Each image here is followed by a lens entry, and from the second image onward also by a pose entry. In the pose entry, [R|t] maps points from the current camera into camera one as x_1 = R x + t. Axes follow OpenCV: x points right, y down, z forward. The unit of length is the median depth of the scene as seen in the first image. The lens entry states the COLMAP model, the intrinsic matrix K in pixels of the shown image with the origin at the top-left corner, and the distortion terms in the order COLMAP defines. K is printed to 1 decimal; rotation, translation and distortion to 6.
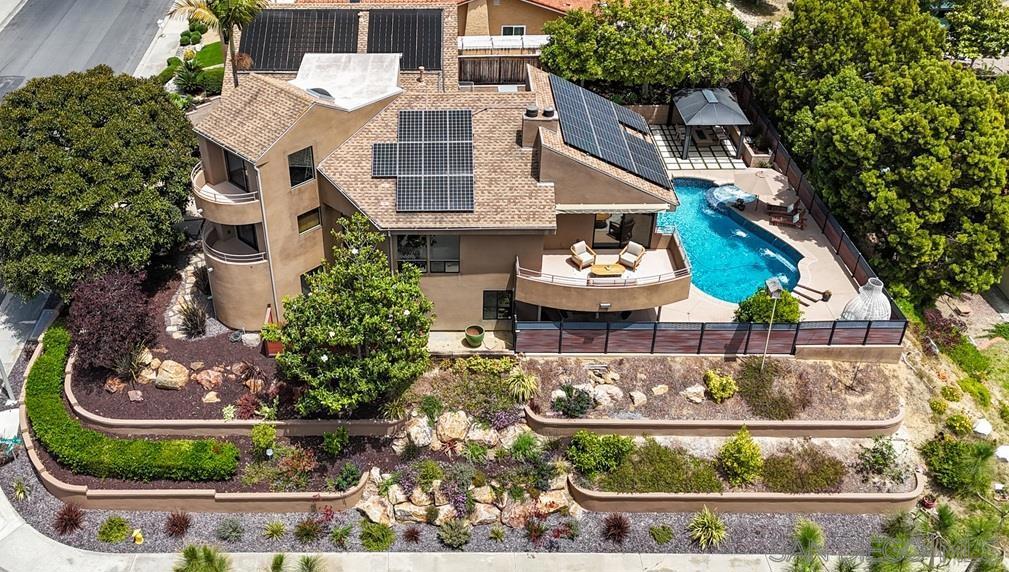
lens RADIAL K [[937.0, 0, 425.8], [0, 937.0, 259.6], [0, 0, 1]] dist [0.036274, -0.022000]
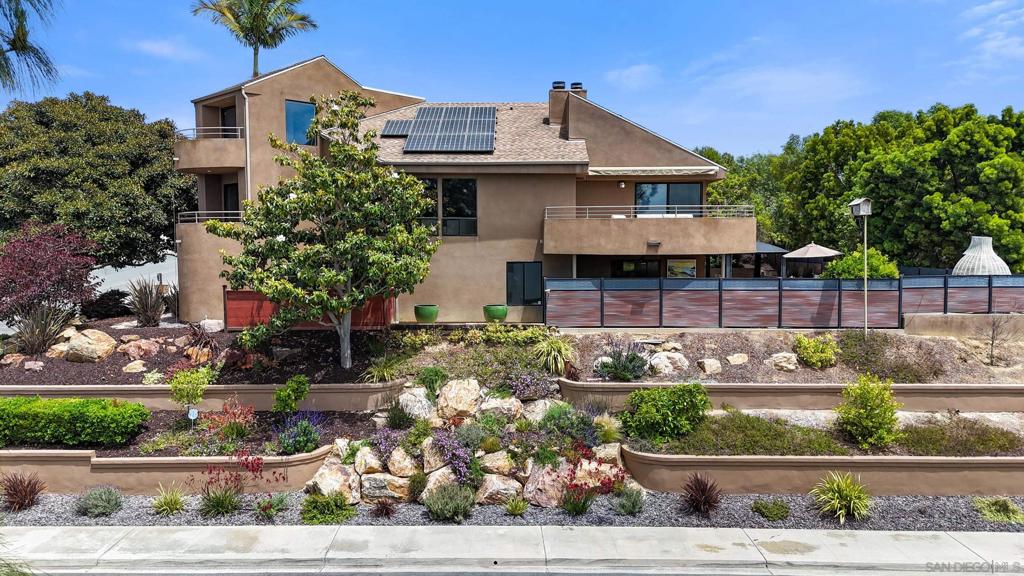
lens RADIAL K [[757.1, 0, 512.0], [0, 757.1, 288.0], [0, 0, 1]] dist [0.032437, -0.003373]
pose [[0.999919, 0.010612, 0.007052, 0.064815], [-0.005694, 0.867309, -0.497738, 0.399685], [-0.011398, 0.497657, 0.867299, 0.453650]]
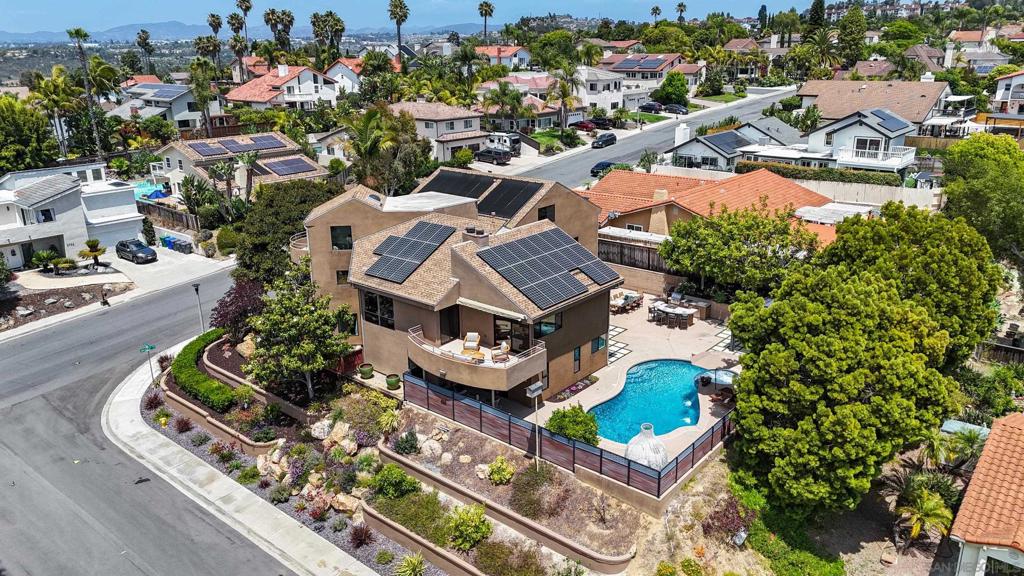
lens RADIAL K [[757.1, 0, 512.0], [0, 757.1, 288.0], [0, 0, 1]] dist [0.032437, -0.003373]
pose [[0.769123, 0.198891, -0.607365, 0.849830], [-0.348232, 0.927296, -0.137318, 0.049565], [0.535896, 0.317119, 0.782465, 0.215456]]
